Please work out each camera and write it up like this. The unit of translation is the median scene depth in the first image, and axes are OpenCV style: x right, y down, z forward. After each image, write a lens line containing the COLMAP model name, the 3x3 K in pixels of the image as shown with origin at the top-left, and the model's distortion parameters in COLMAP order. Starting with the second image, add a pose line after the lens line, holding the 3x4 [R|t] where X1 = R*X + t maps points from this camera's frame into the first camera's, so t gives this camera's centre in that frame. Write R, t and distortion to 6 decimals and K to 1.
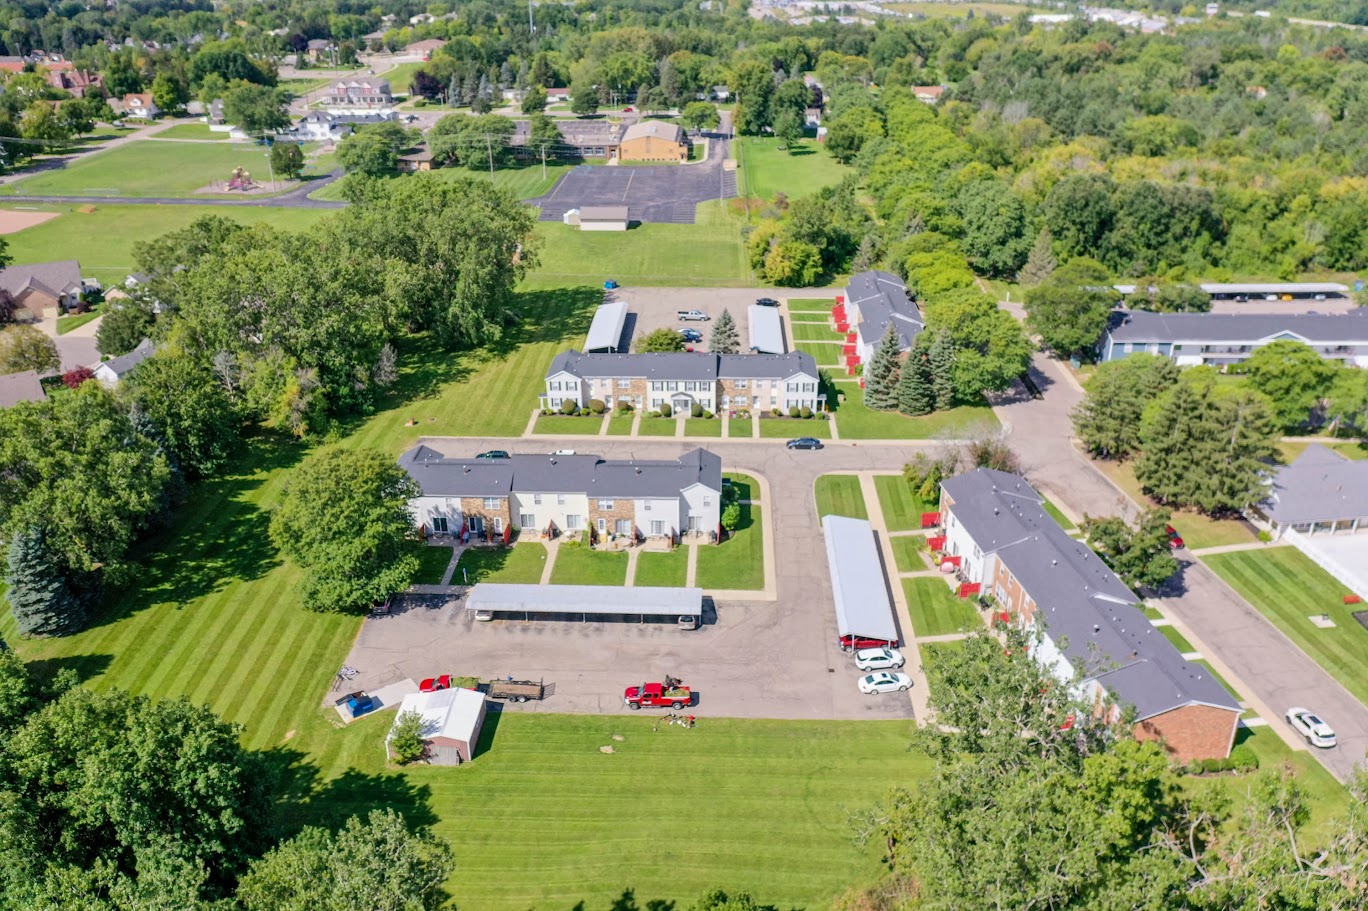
lens RADIAL K [[1113.7, 0, 684.0], [0, 1113.7, 455.5], [0, 0, 1]] dist [0.007344, 0.007511]
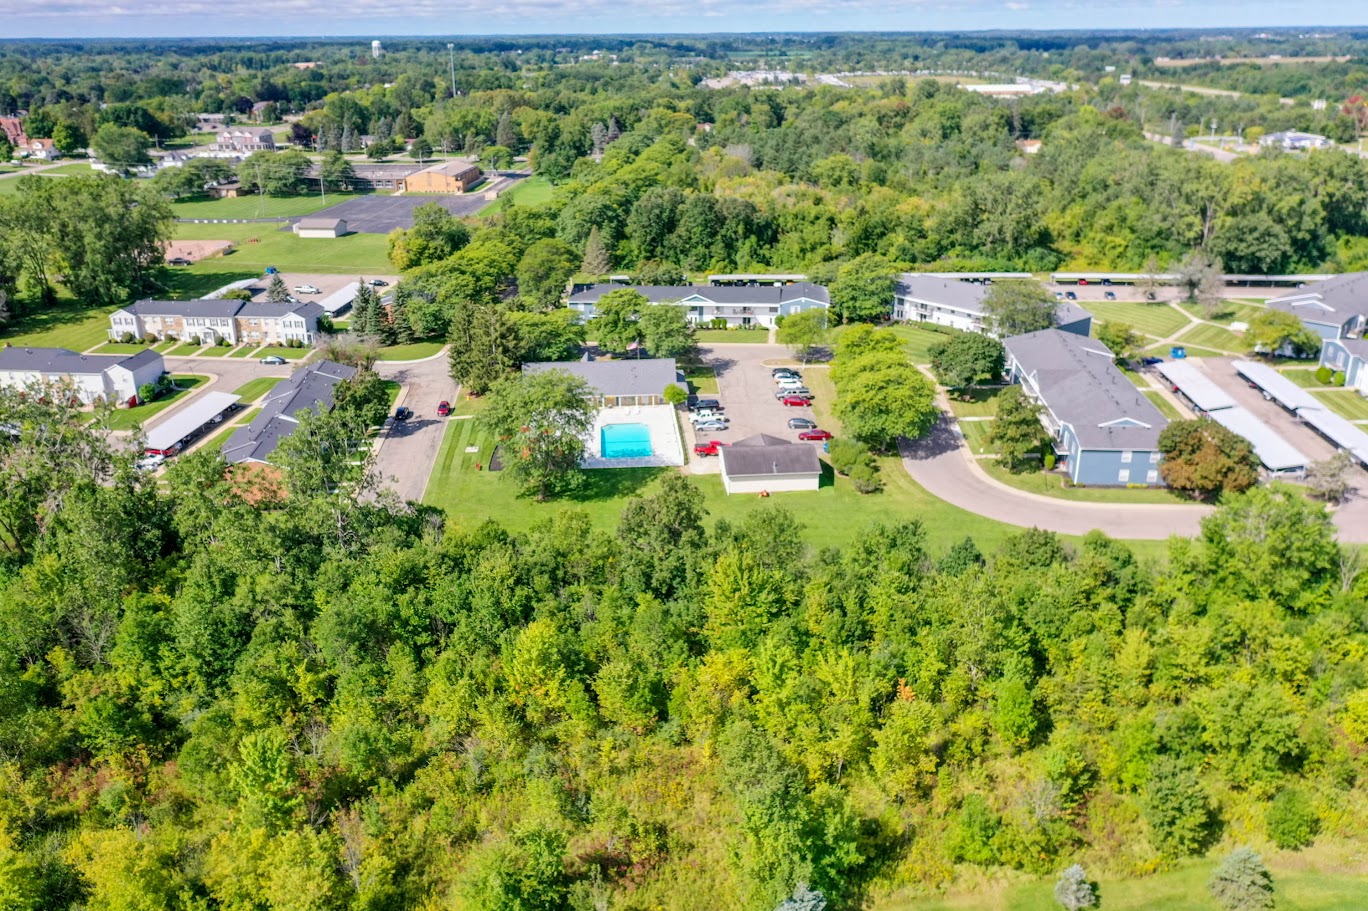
lens RADIAL K [[1113.7, 0, 684.0], [0, 1113.7, 455.5], [0, 0, 1]] dist [0.007344, 0.007511]
pose [[0.998650, 0.018413, -0.048571, 0.388127], [-0.021340, 0.997942, -0.060460, 0.101364], [0.047358, 0.061415, 0.996988, -0.185698]]
